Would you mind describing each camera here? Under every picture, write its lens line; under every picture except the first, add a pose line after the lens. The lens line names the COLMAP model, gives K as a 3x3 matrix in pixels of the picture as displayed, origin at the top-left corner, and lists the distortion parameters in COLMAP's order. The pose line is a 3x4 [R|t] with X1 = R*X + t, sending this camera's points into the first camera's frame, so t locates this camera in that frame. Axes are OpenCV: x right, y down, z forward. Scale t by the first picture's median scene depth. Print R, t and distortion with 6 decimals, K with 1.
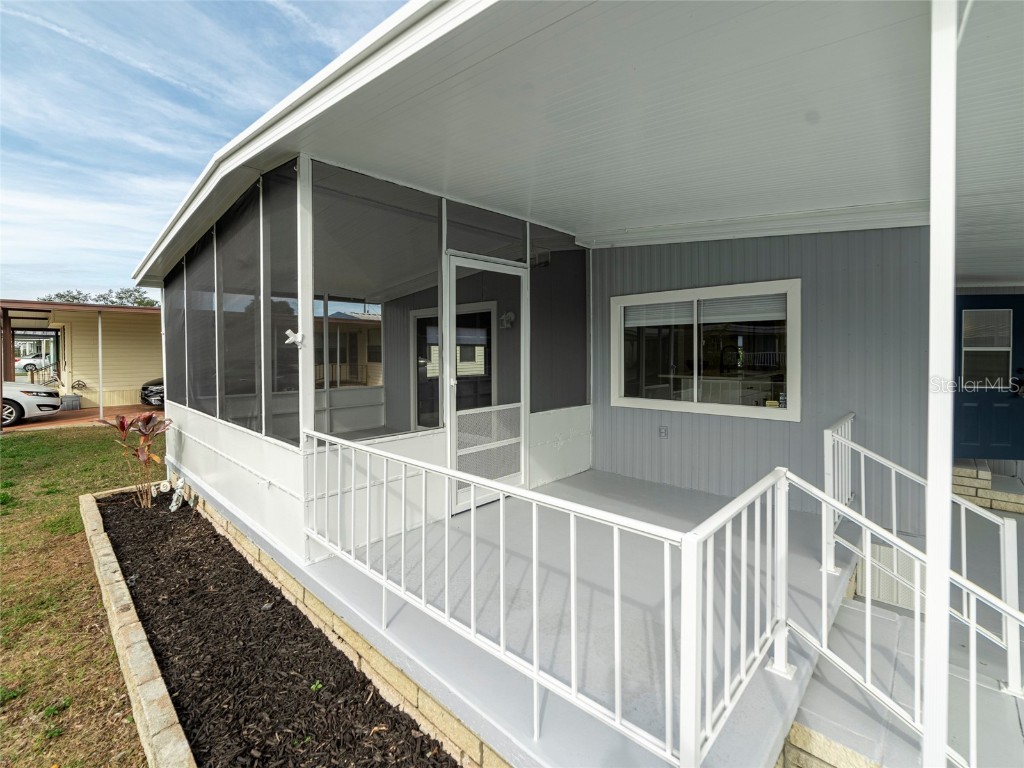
lens RADIAL K [[470.0, 0, 496.1], [0, 470.0, 351.5], [0, 0, 1]] dist [-0.011966, 0.002626]
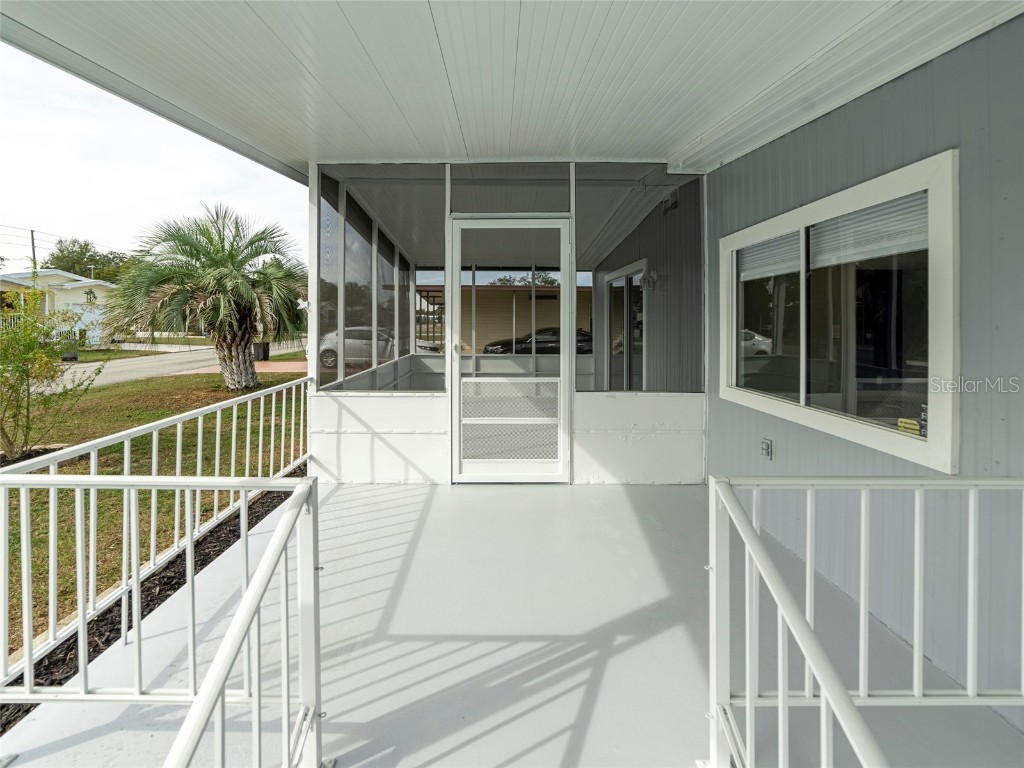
lens RADIAL K [[470.0, 0, 489.7], [0, 470.0, 316.6], [0, 0, 1]] dist [-0.011966, 0.002626]
pose [[0.681309, -0.000387, -0.731996, 0.560215], [-0.008497, 0.999928, -0.008438, 0.006998], [0.731946, 0.011969, 0.681257, 0.314685]]
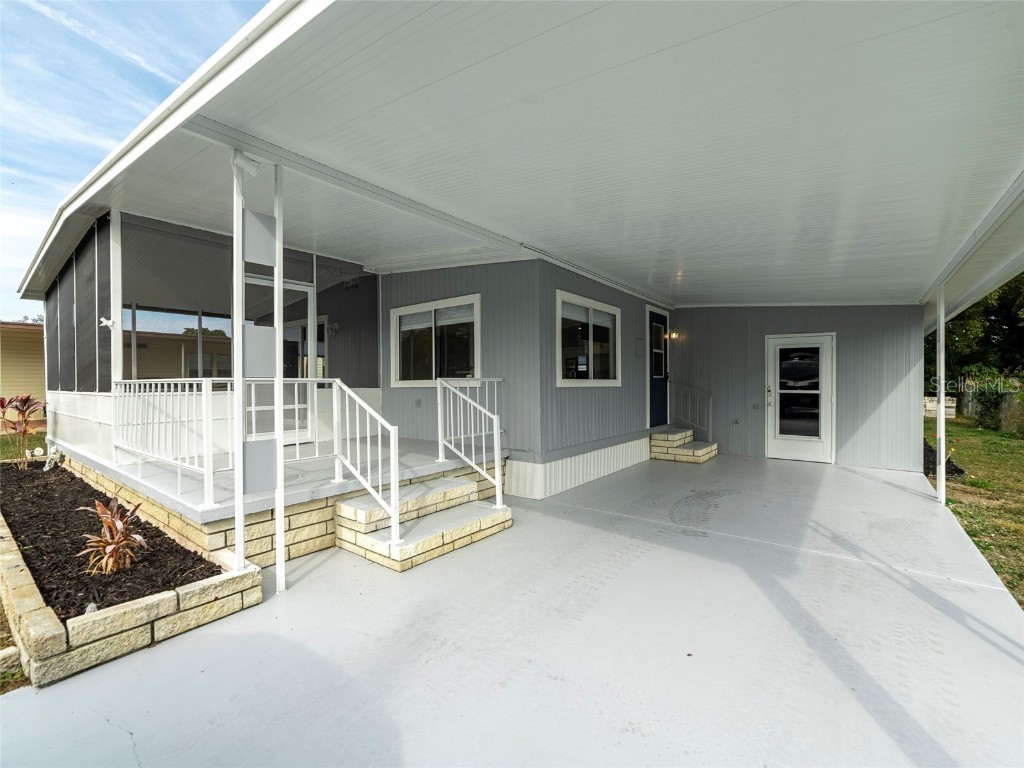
lens RADIAL K [[470.0, 0, 510.0], [0, 470.0, 377.6], [0, 0, 1]] dist [-0.011966, 0.002626]
pose [[0.994342, -0.004638, 0.106128, 0.486030], [0.006499, 0.999831, -0.017194, 0.122773], [-0.106031, 0.017786, 0.994204, -0.455502]]
